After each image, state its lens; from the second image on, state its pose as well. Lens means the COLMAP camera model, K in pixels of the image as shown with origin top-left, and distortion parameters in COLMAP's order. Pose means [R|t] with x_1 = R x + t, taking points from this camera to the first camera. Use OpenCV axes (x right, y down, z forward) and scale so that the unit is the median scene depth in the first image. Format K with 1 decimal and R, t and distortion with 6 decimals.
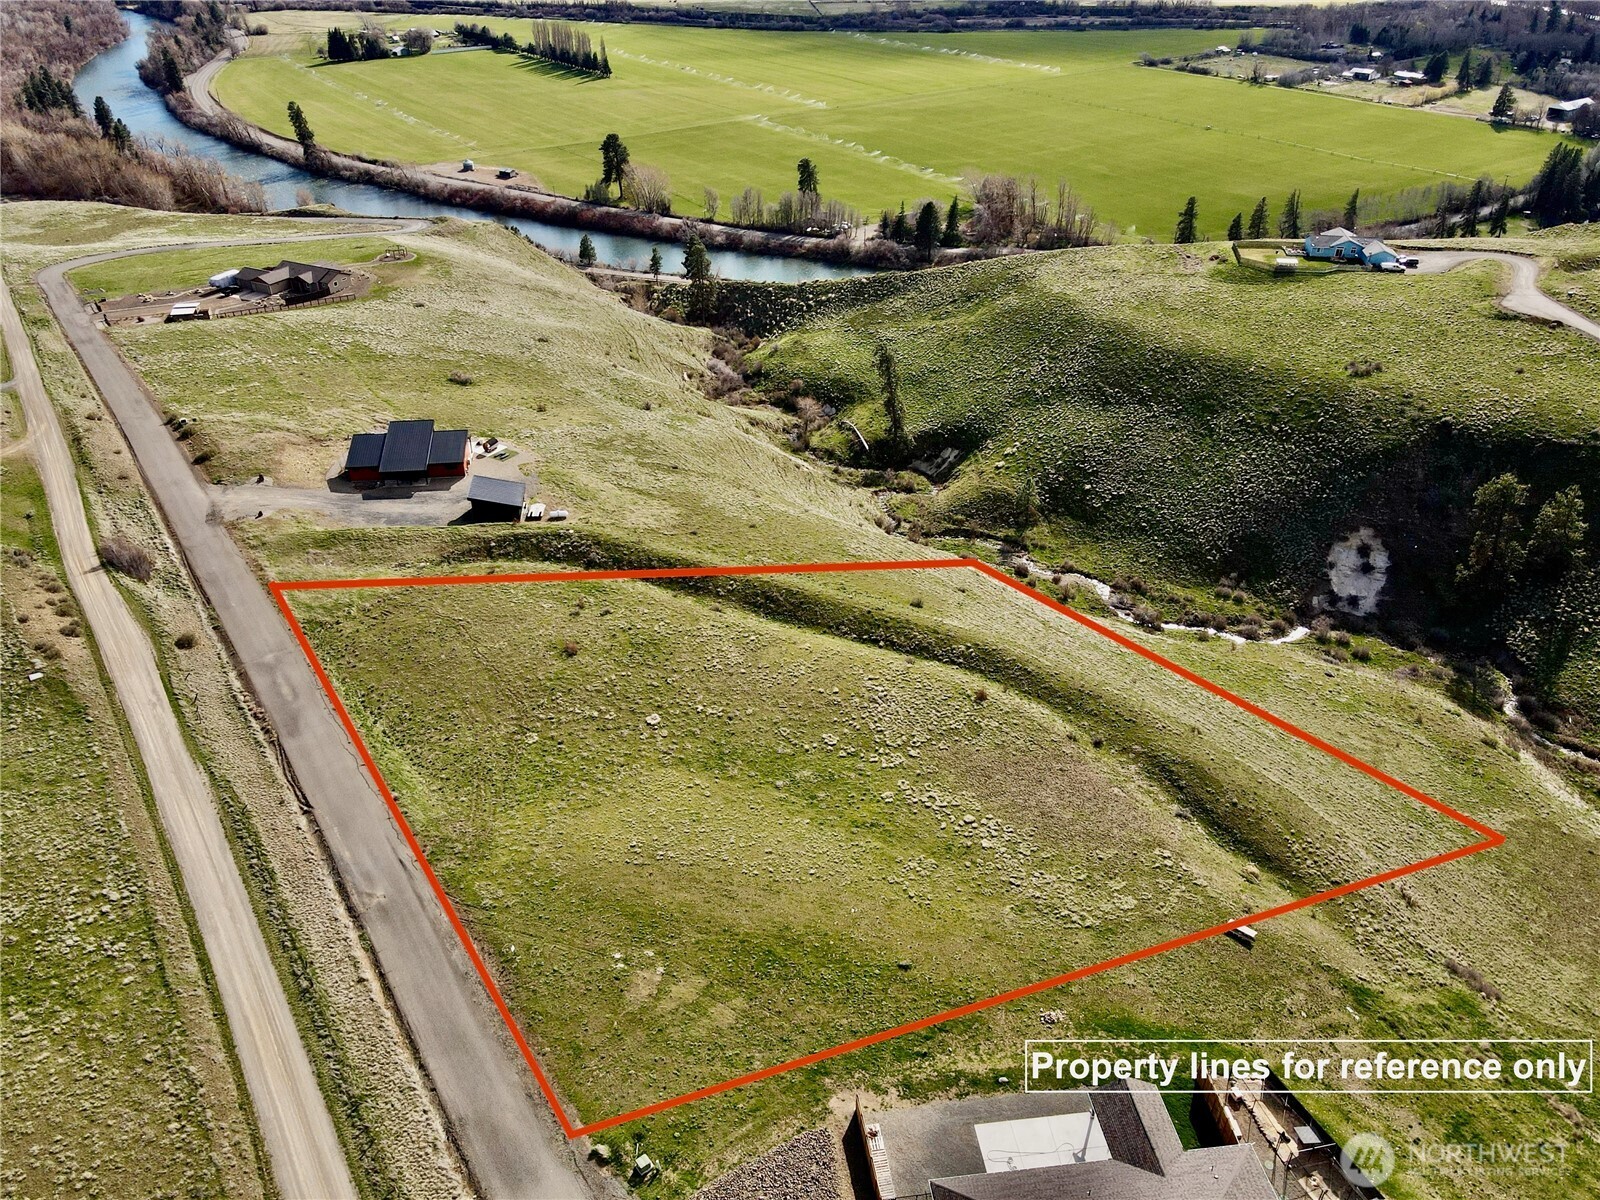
lens RADIAL K [[1173.9, 0, 790.8], [0, 1173.9, 597.3], [0, 0, 1]] dist [-0.002919, 0.038886]
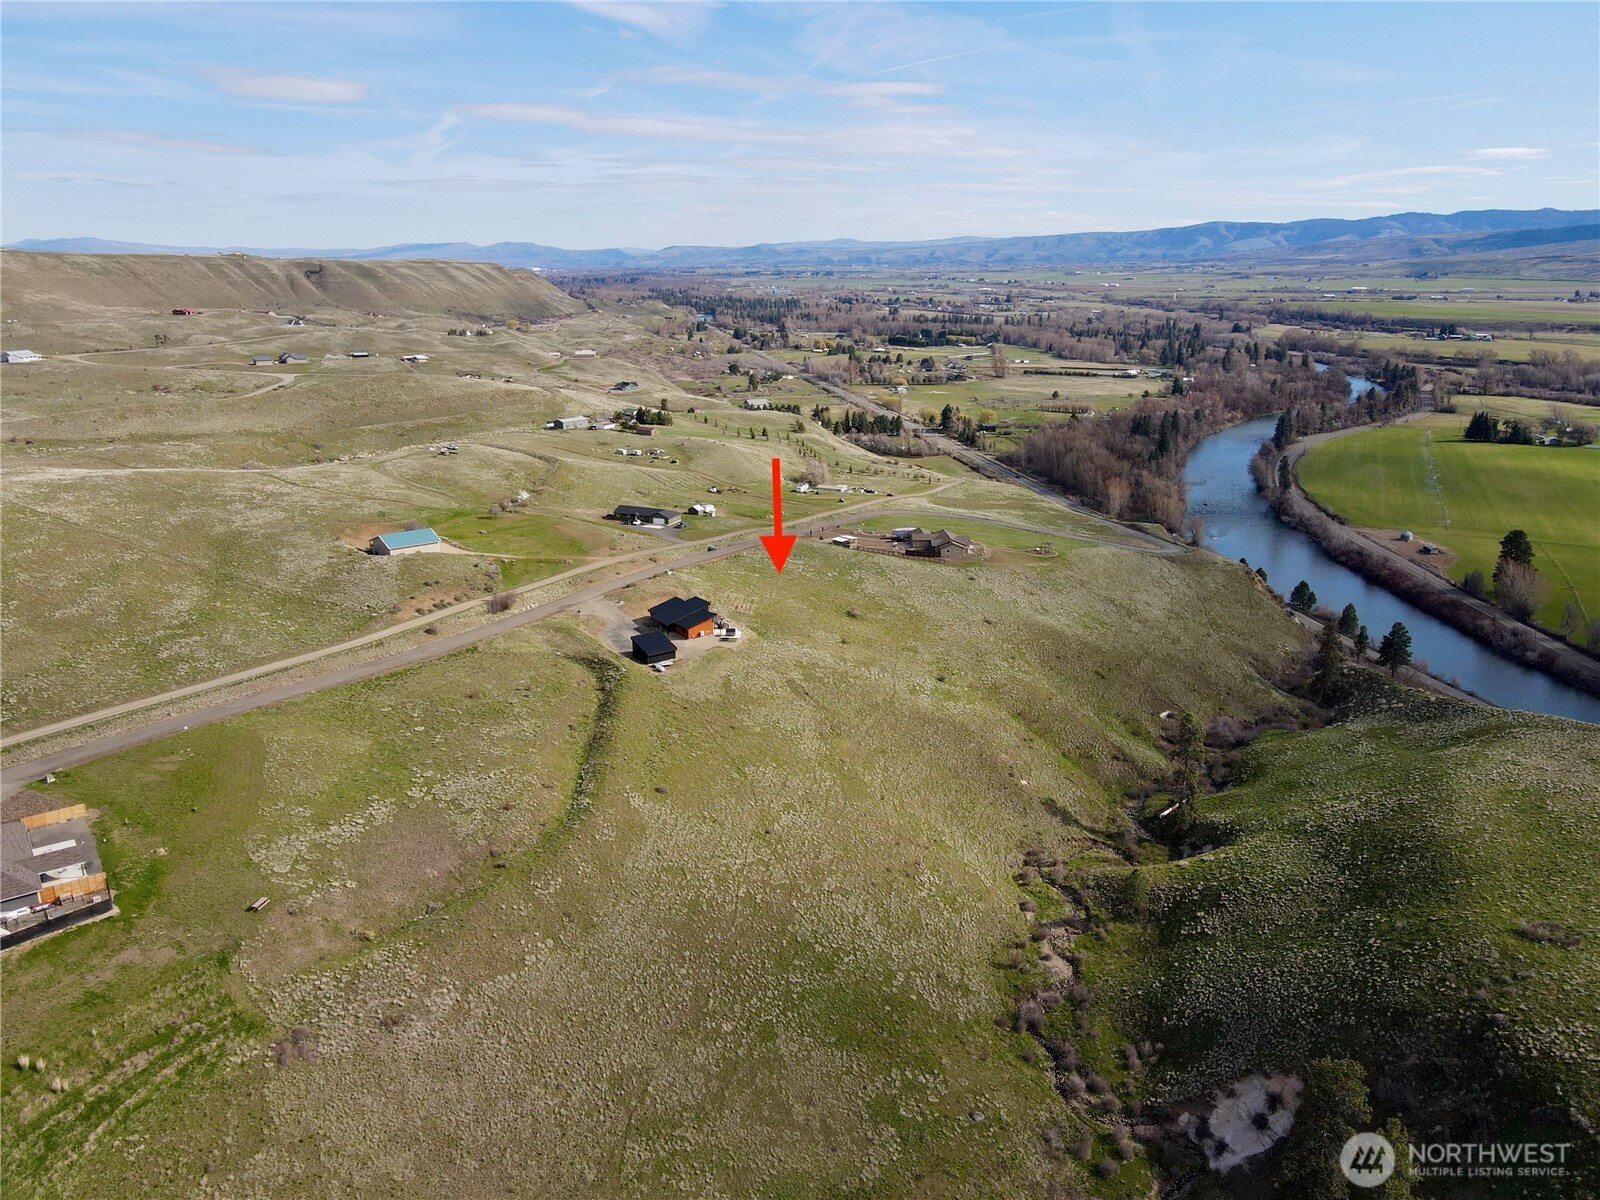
lens RADIAL K [[1173.9, 0, 790.8], [0, 1173.9, 597.3], [0, 0, 1]] dist [-0.002919, 0.038886]
pose [[0.497157, 0.247200, -0.831702, 0.771394], [-0.470353, 0.882276, -0.018926, -0.143160], [0.729111, 0.400602, 0.554900, 0.213097]]
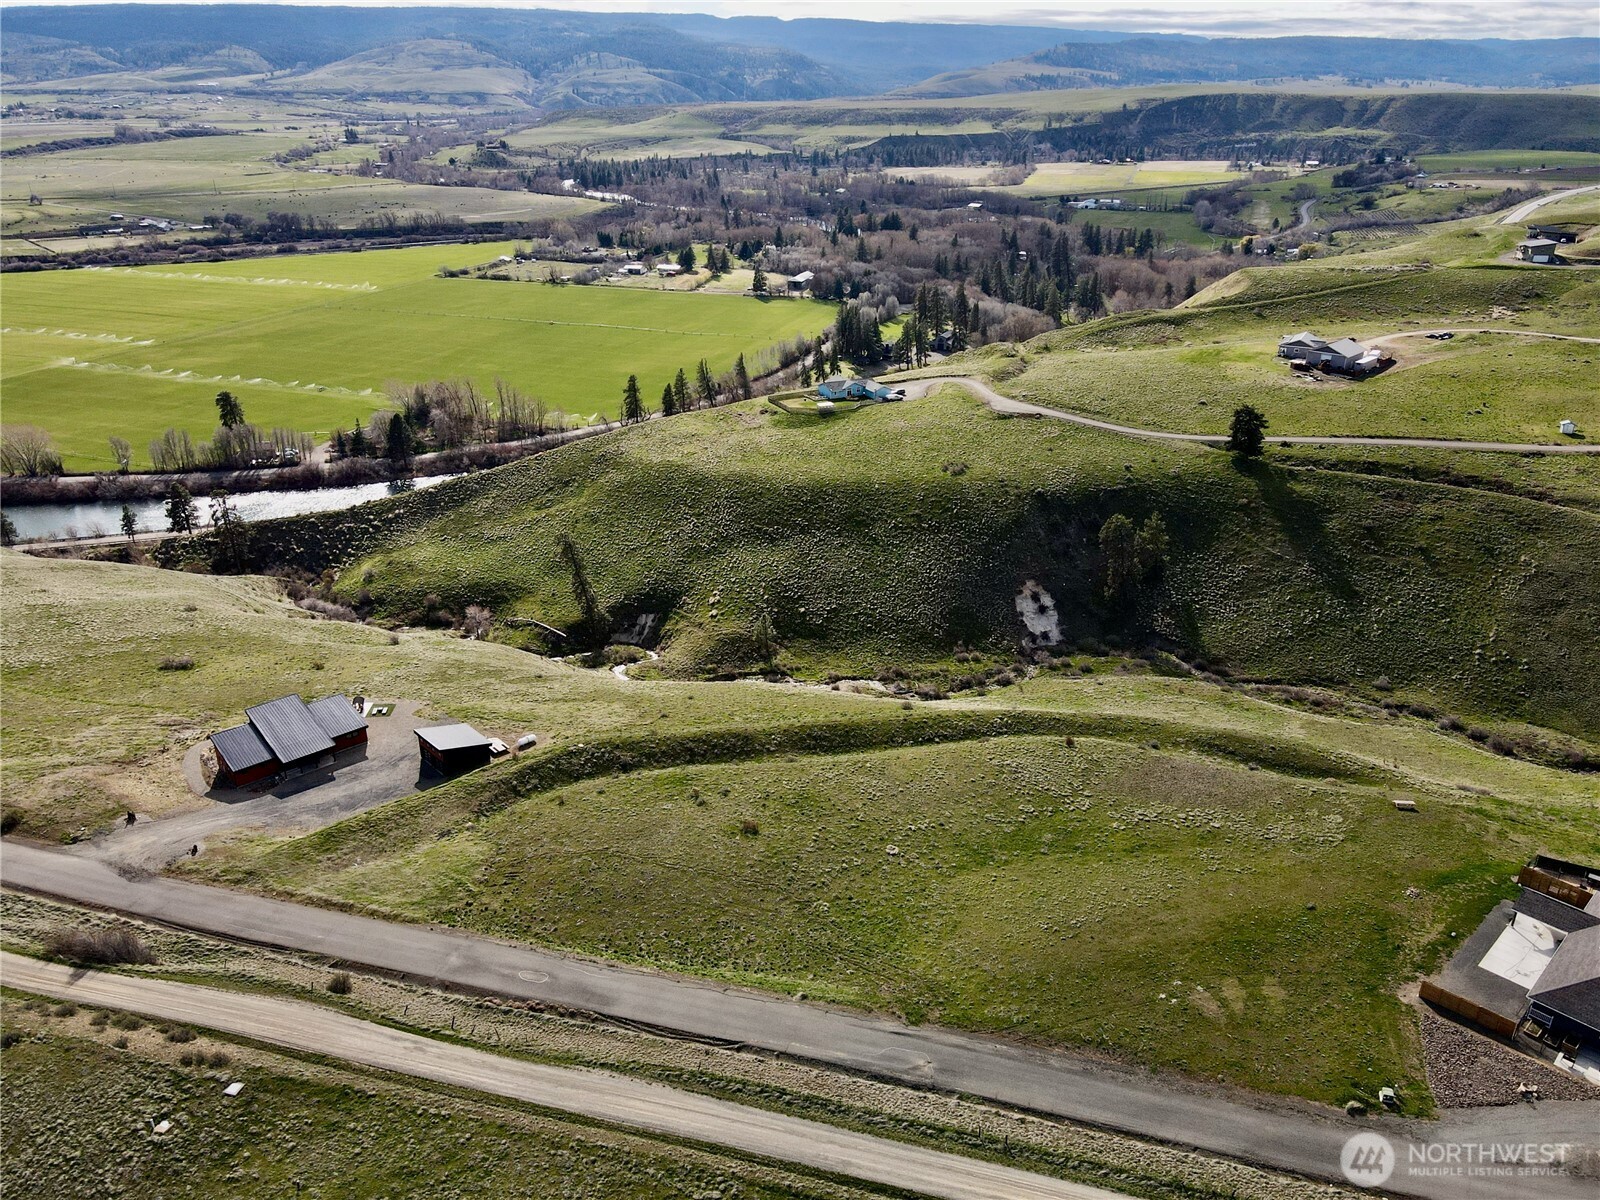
lens RADIAL K [[1173.9, 0, 790.8], [0, 1173.9, 597.3], [0, 0, 1]] dist [-0.002919, 0.038886]
pose [[0.800702, -0.231942, 0.552340, -0.383848], [0.316366, 0.946668, -0.061091, -0.040230], [-0.508713, 0.223657, 0.831378, 0.061748]]
